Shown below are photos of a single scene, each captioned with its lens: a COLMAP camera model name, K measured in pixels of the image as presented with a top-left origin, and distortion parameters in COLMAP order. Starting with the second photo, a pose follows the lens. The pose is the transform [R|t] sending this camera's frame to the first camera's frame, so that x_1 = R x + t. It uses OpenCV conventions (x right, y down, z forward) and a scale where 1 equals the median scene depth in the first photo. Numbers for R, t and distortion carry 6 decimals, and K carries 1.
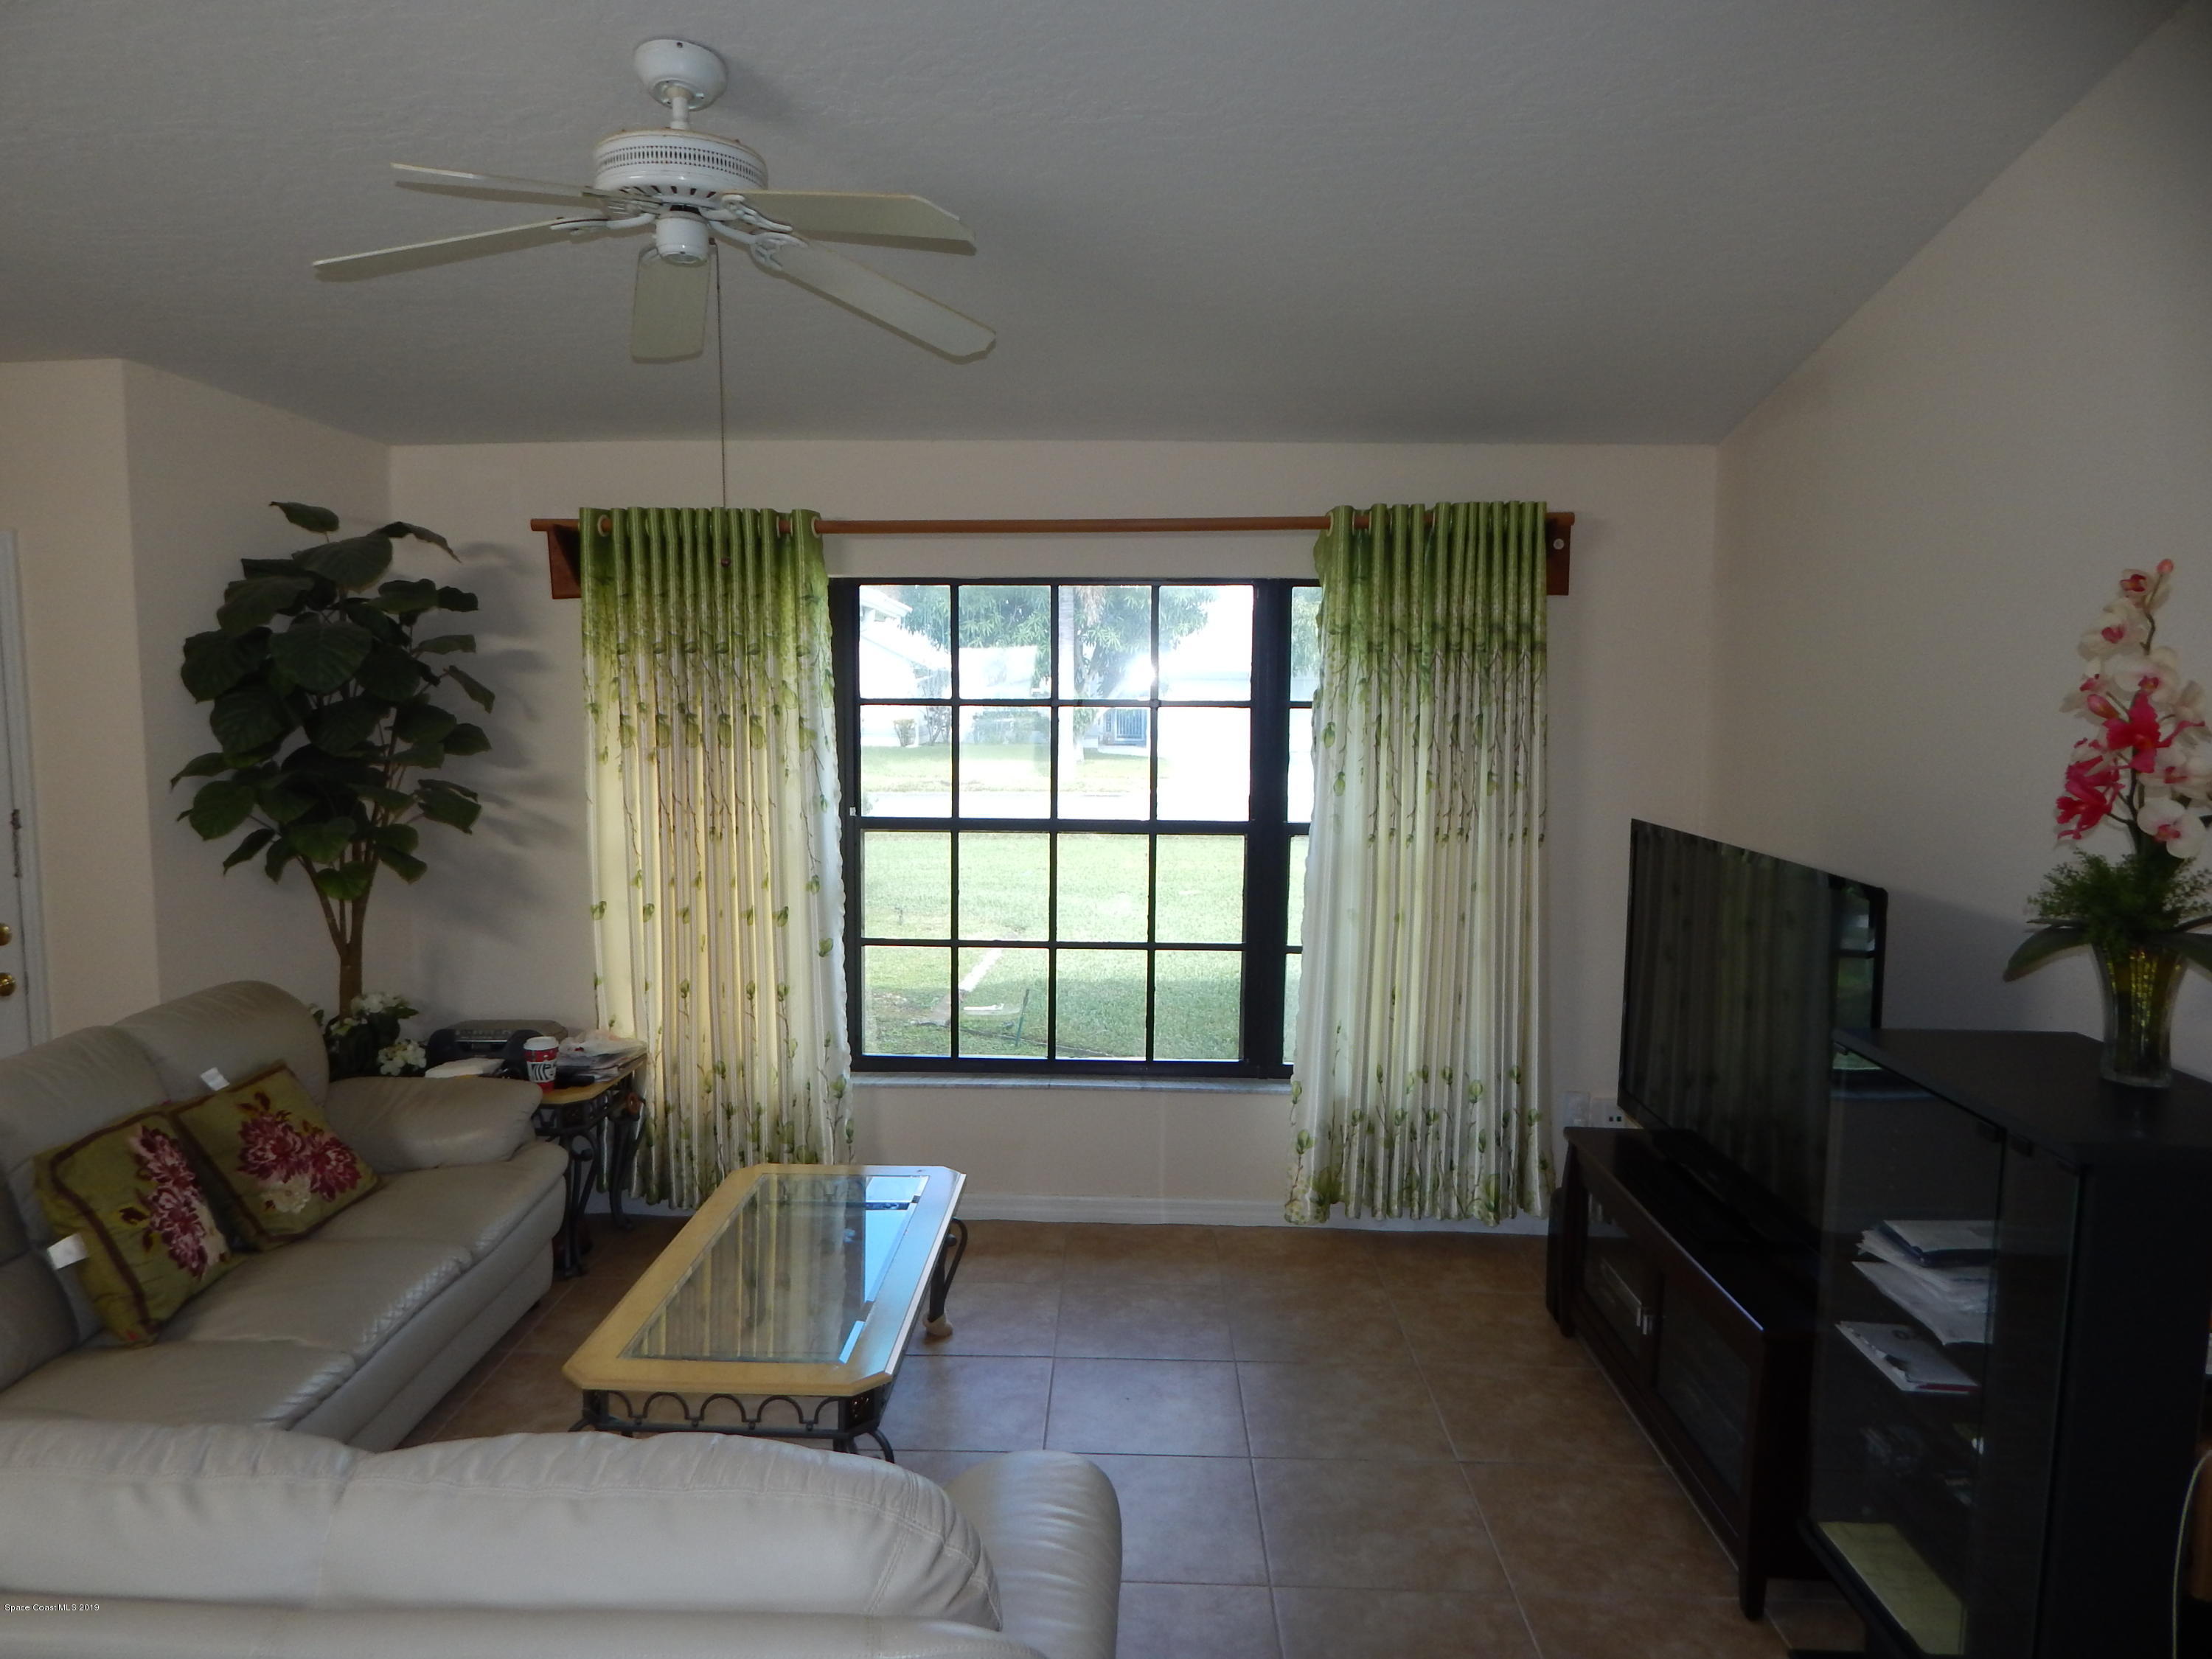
lens RADIAL K [[1442.6, 0, 1158.1], [0, 1442.6, 806.6], [0, 0, 1]] dist [-0.002435, -0.011167]
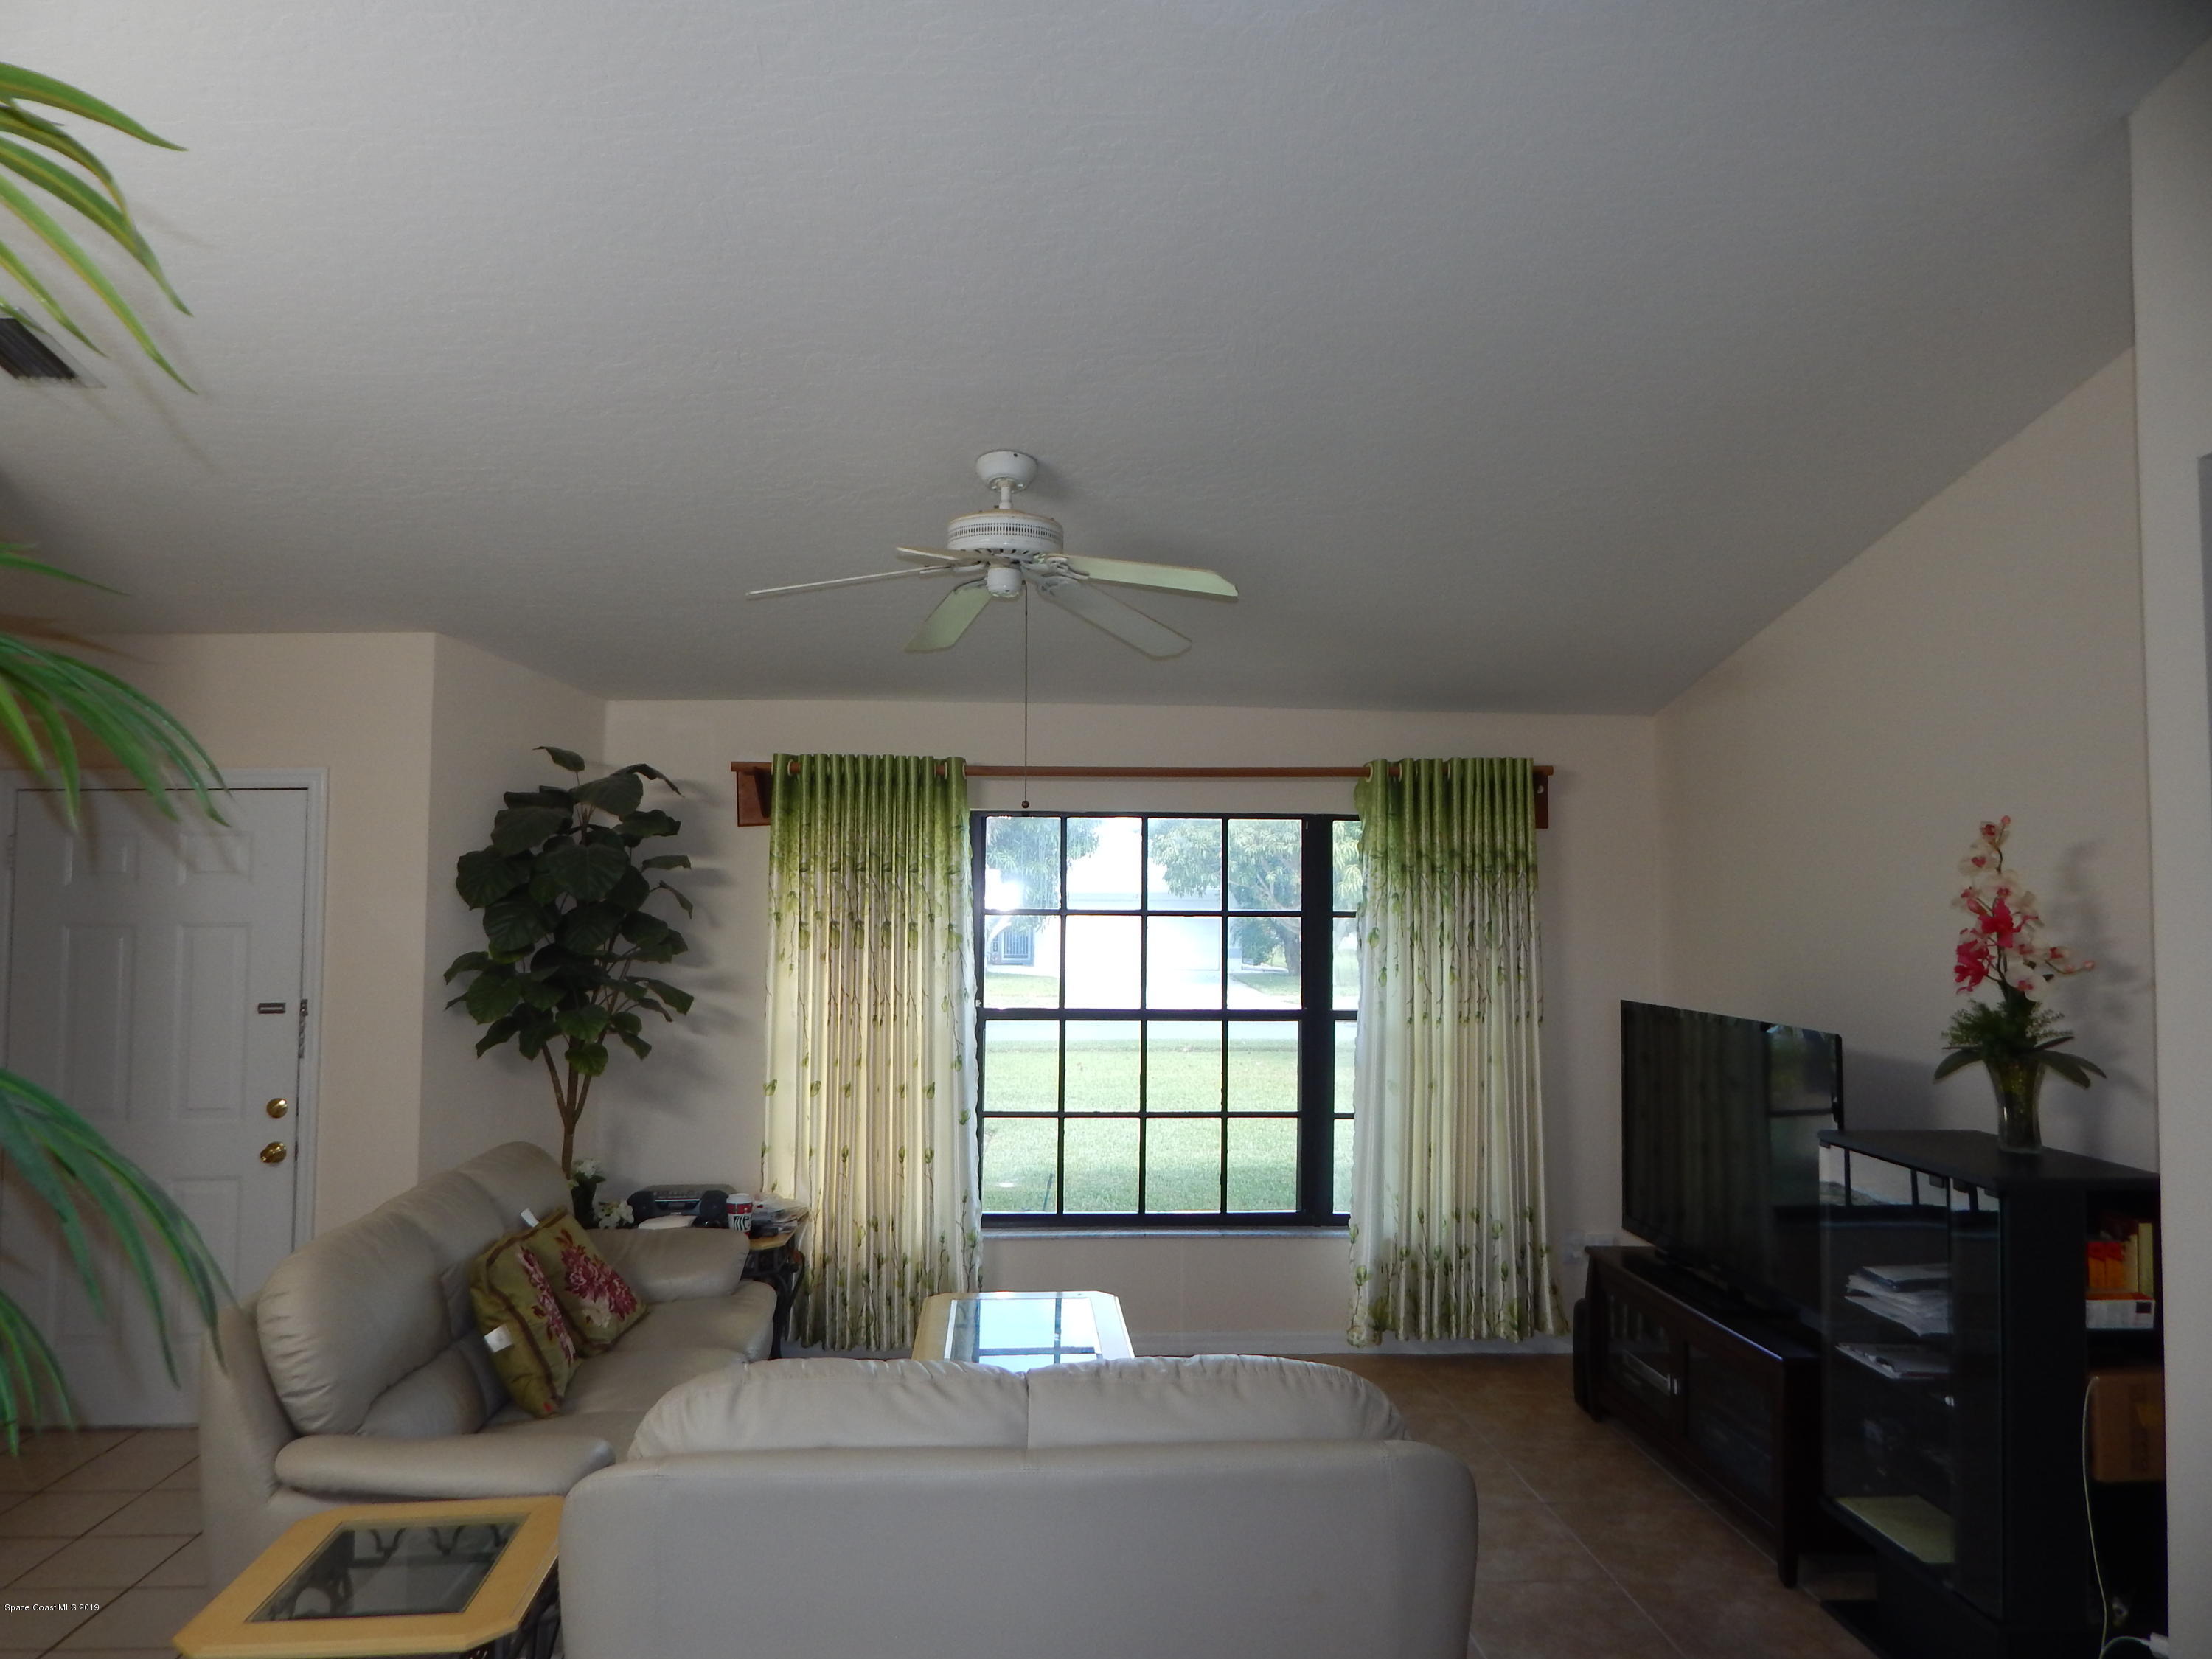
lens RADIAL K [[1442.6, 0, 1156.7], [0, 1442.6, 789.1], [0, 0, 1]] dist [-0.002435, -0.011167]
pose [[0.994819, 0.009718, 0.101196, -0.207612], [0.007140, 0.986285, -0.164899, 0.029816], [-0.101410, 0.164767, 0.981105, -0.249030]]
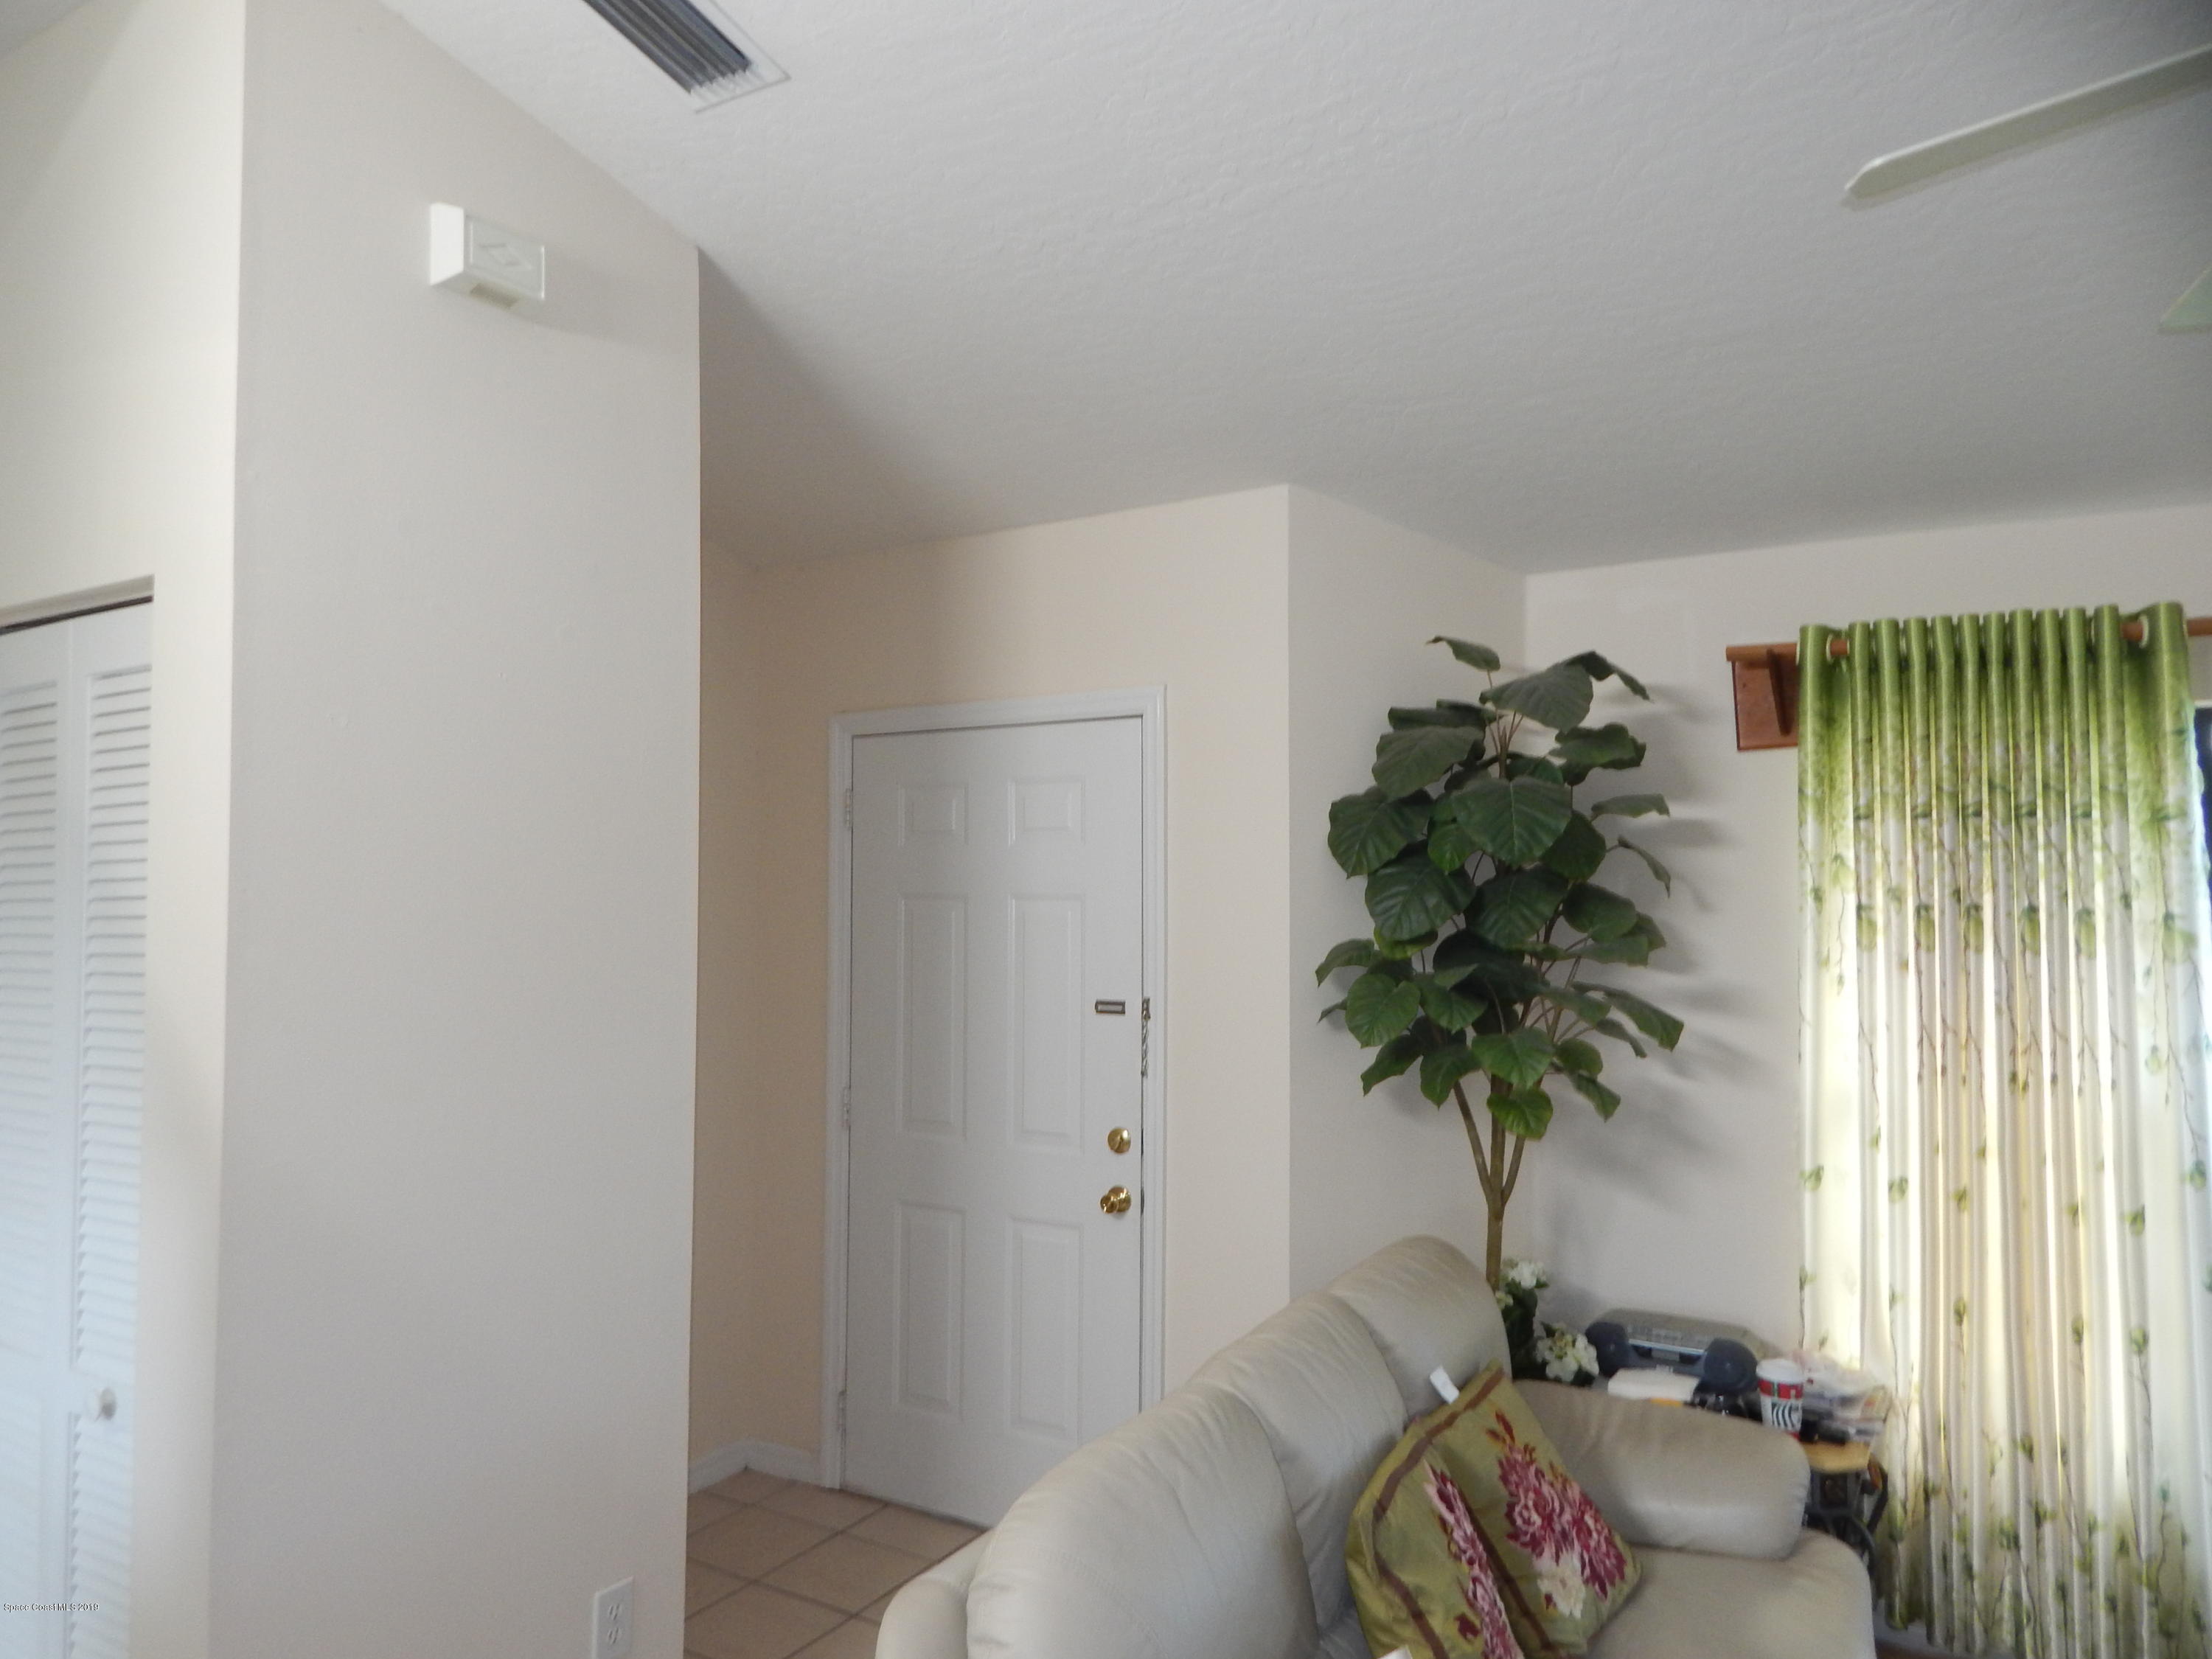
lens RADIAL K [[1442.6, 0, 1108.3], [0, 1442.6, 821.9], [0, 0, 1]] dist [-0.002435, -0.011167]
pose [[0.864591, -0.014150, -0.502277, -0.351235], [-0.057657, 0.990207, -0.127143, 0.008635], [0.499157, 0.138887, 0.855308, 0.204899]]
